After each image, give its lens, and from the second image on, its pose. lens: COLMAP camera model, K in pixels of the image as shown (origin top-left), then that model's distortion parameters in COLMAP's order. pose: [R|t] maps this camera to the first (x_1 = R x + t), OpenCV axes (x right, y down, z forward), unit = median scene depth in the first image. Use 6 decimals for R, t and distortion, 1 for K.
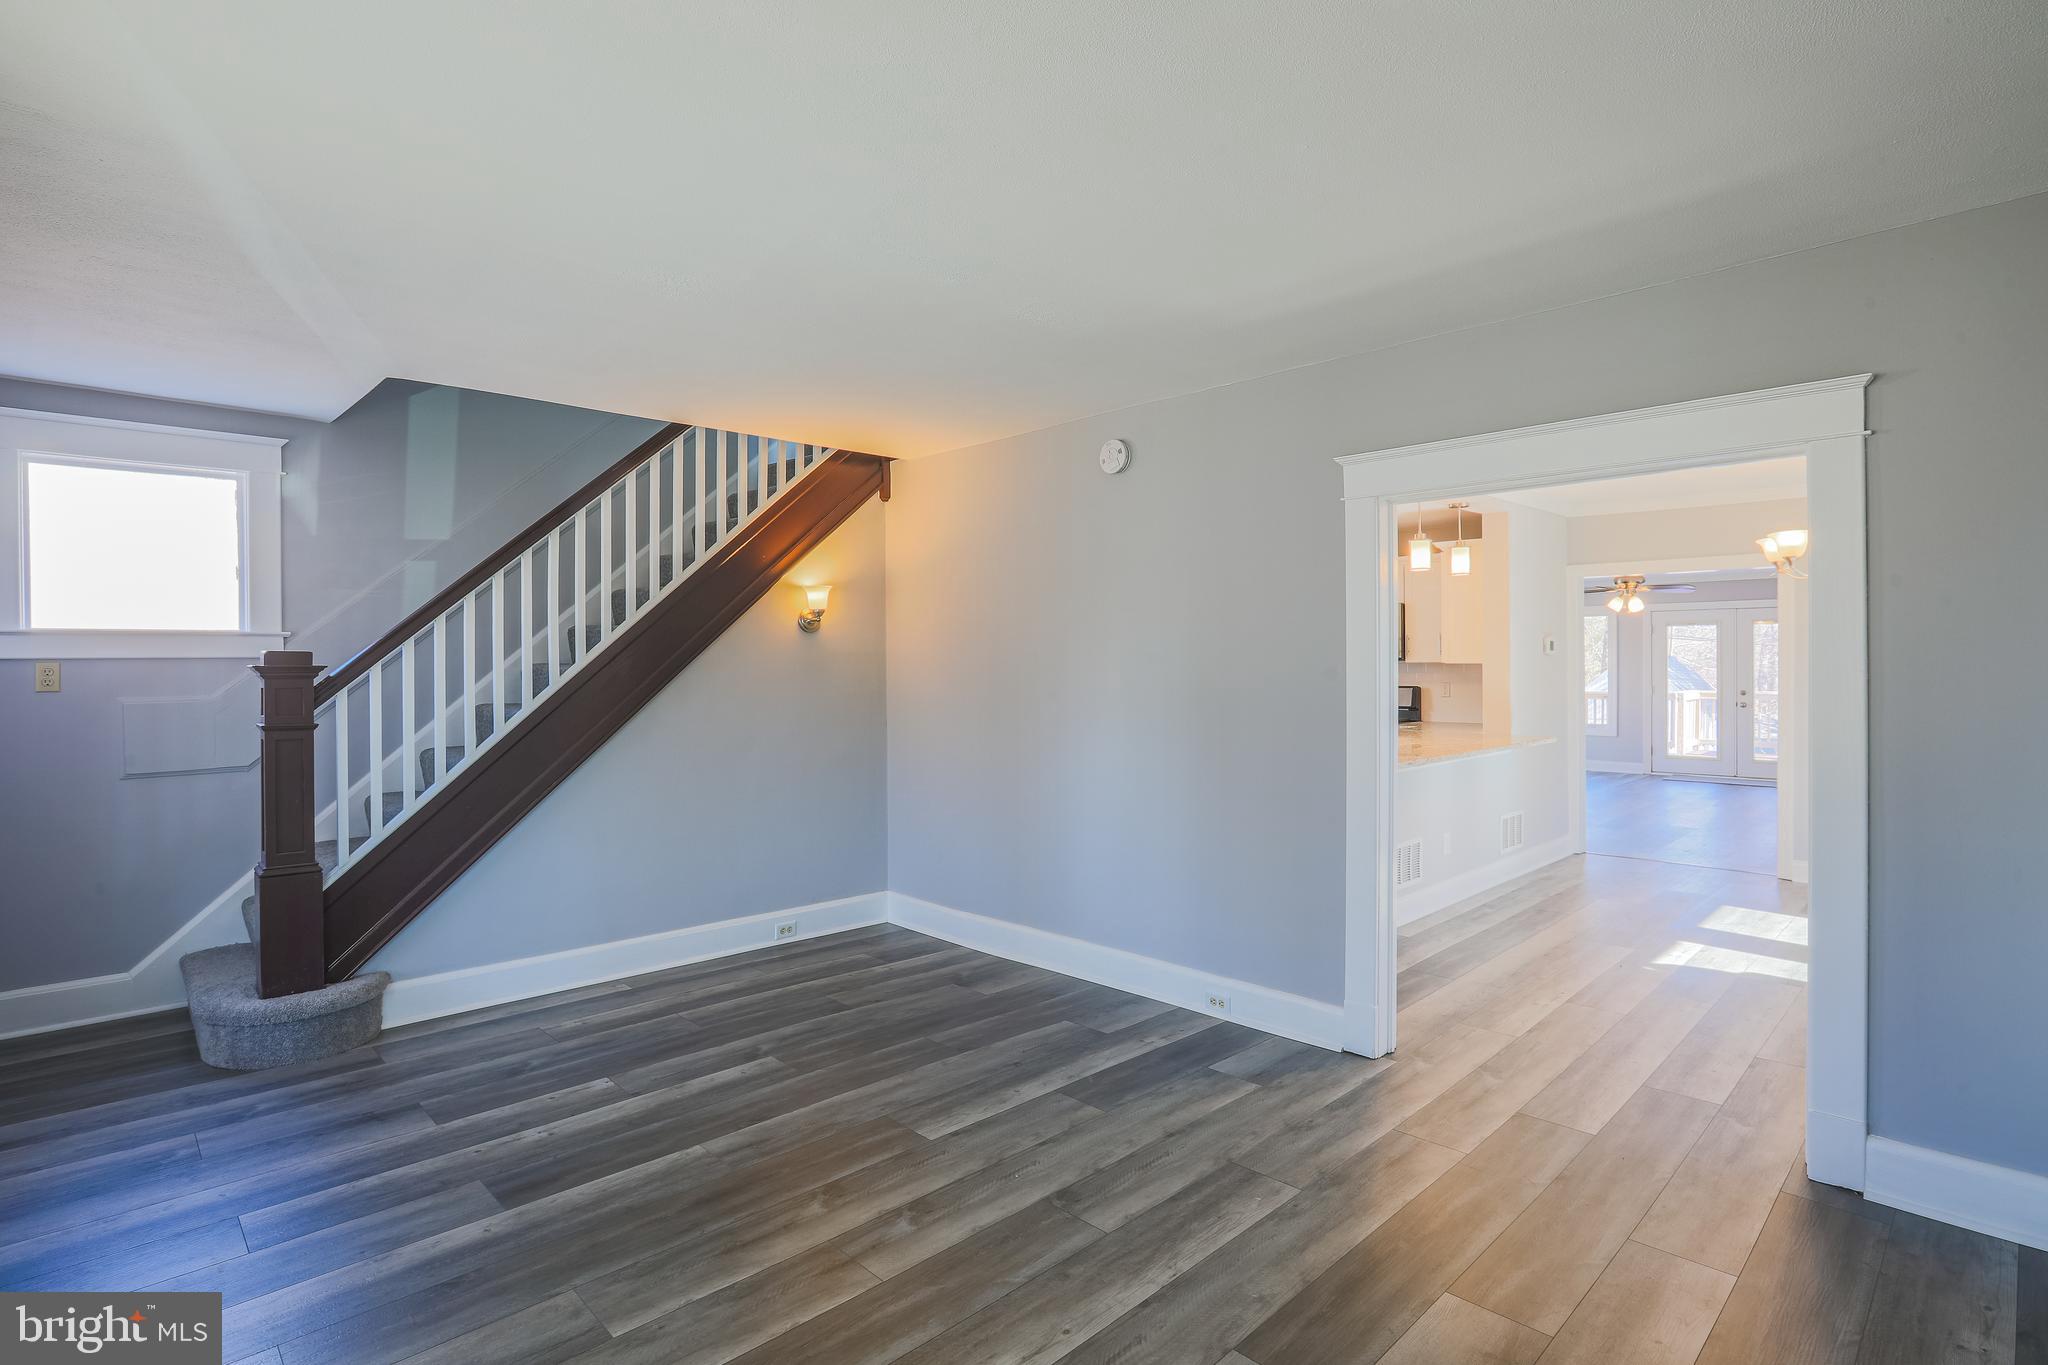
lens RADIAL K [[999.0, 0, 1036.8], [0, 999.0, 666.9], [0, 0, 1]] dist [-0.052981, 0.020885]
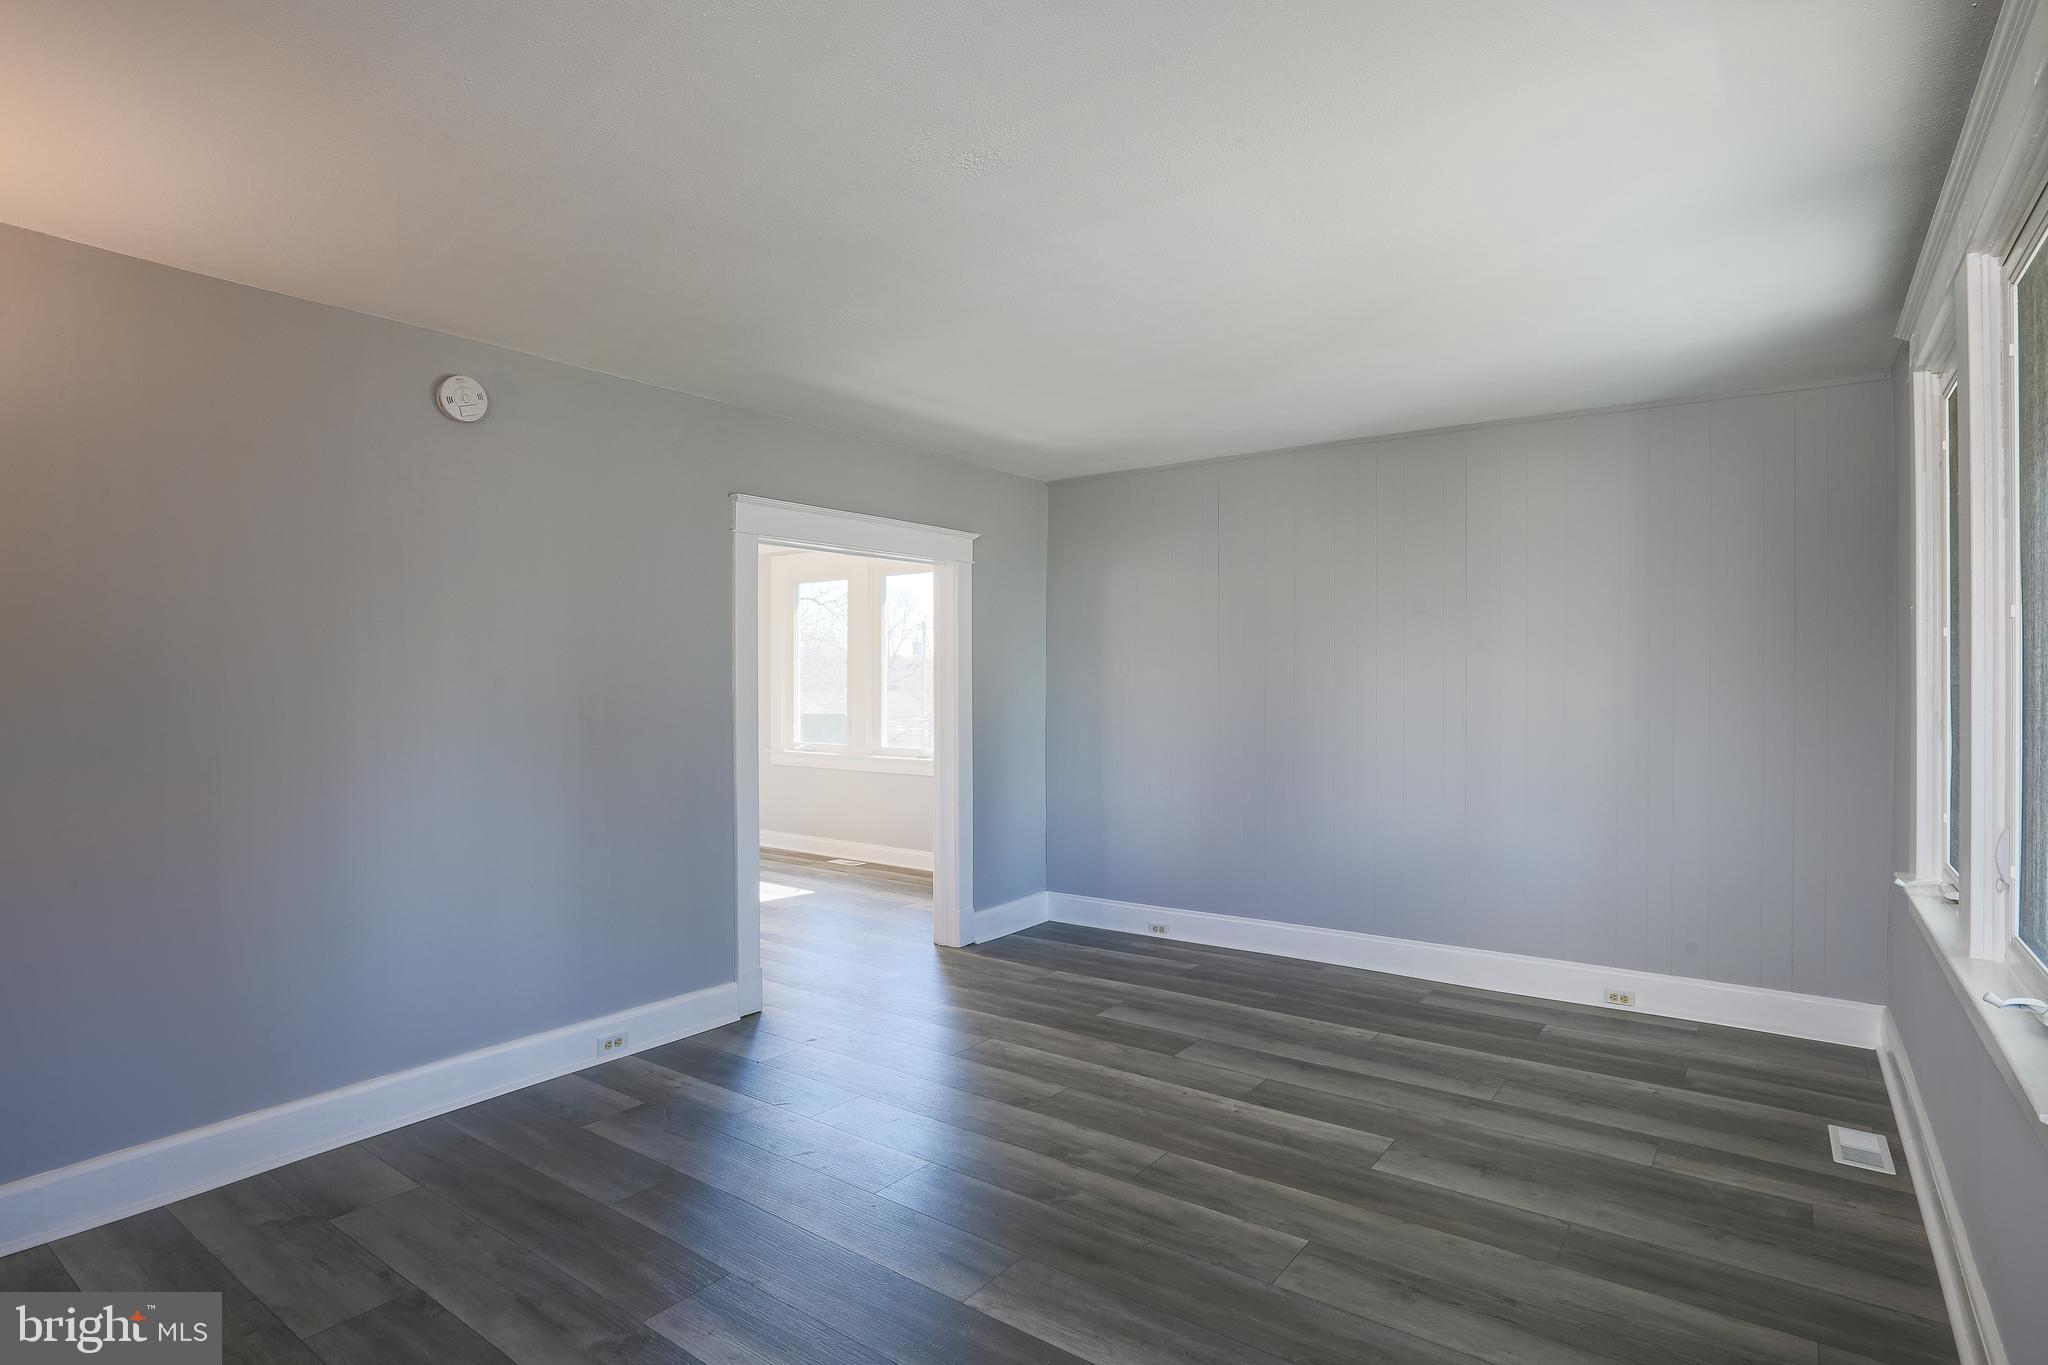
lens RADIAL K [[999.0, 0, 1036.8], [0, 999.0, 666.9], [0, 0, 1]] dist [-0.052981, 0.020885]
pose [[-0.134666, 0.014103, 0.990791, -1.291983], [-0.001452, 0.999895, -0.014430, 0.003331], [-0.990890, -0.003382, -0.134632, 1.214553]]
